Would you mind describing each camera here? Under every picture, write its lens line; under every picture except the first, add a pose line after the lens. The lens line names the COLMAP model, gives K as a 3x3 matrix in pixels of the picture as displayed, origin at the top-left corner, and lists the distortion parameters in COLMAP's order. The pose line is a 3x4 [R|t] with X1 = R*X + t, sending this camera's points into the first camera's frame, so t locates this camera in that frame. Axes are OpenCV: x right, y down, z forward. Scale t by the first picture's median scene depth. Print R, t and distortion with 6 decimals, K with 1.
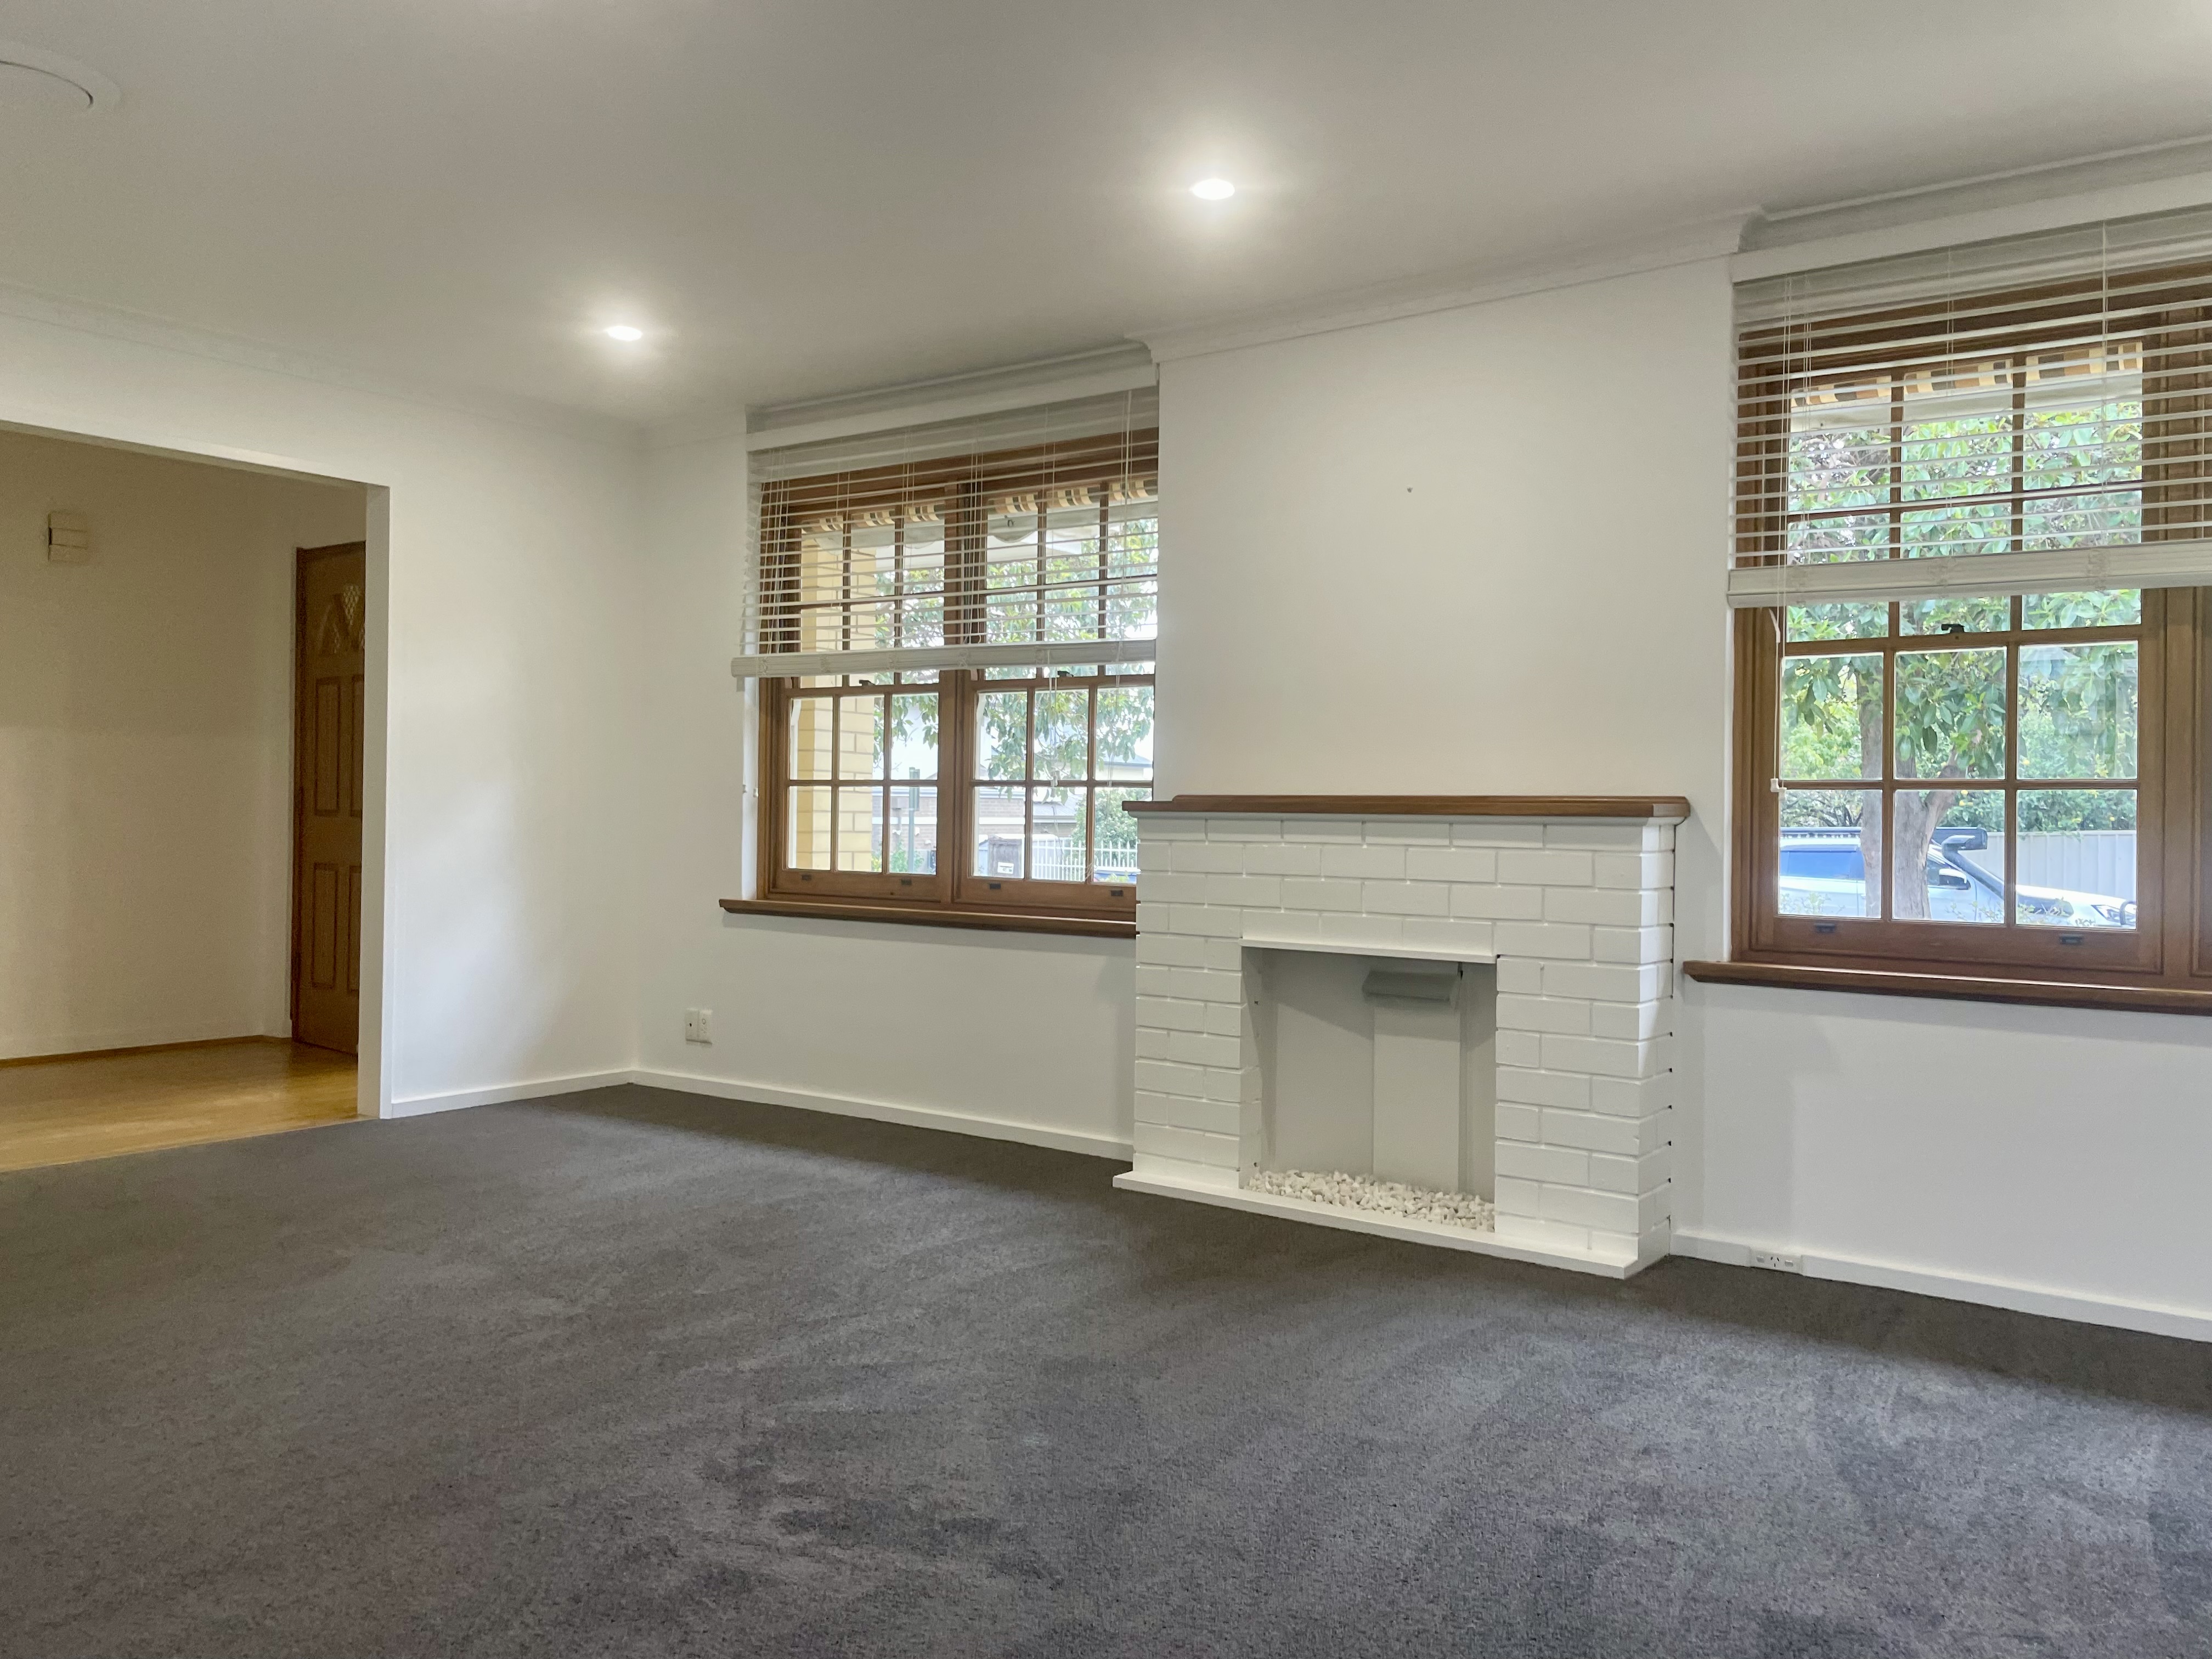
lens RADIAL K [[1689.1, 0, 1128.3], [0, 1689.1, 817.8], [0, 0, 1]] dist [0.090846, -0.125478]
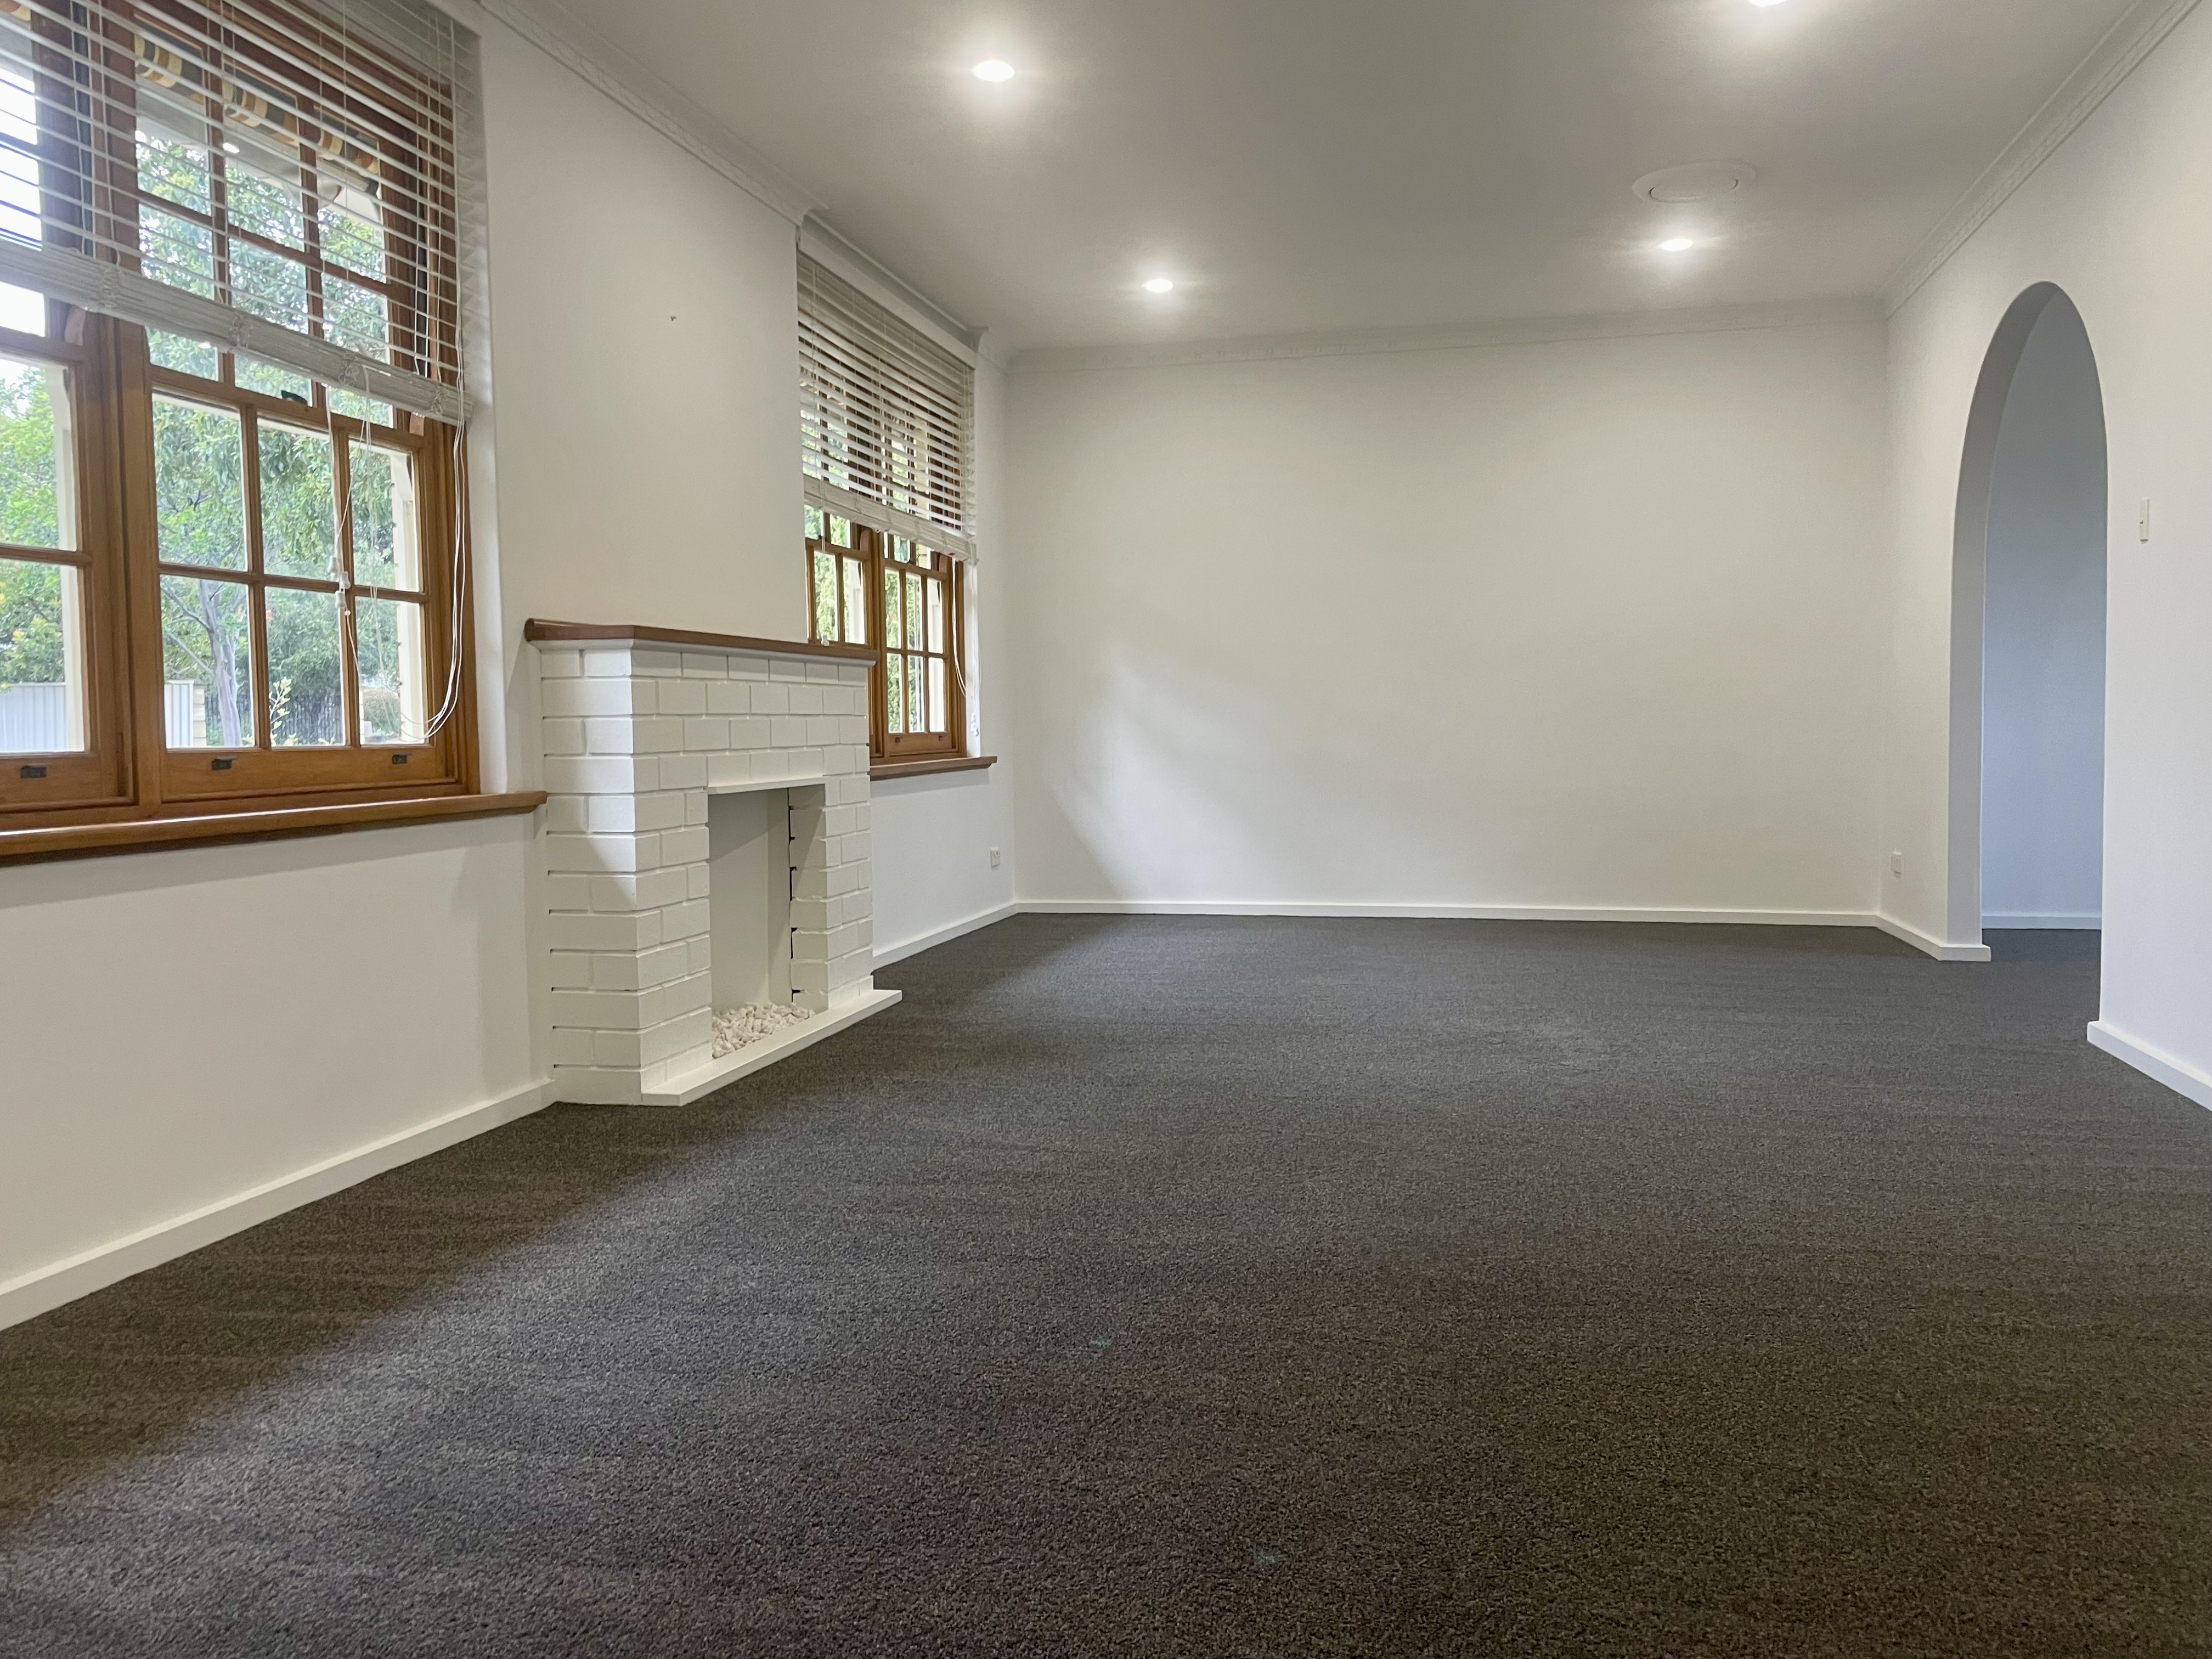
lens RADIAL K [[1689.1, 0, 1128.3], [0, 1689.1, 817.8], [0, 0, 1]] dist [0.090846, -0.125478]
pose [[-0.392448, -0.085926, 0.915752, -0.694279], [-0.021293, 0.996209, 0.084350, 0.004869], [-0.919528, 0.013604, -0.392790, 0.938379]]
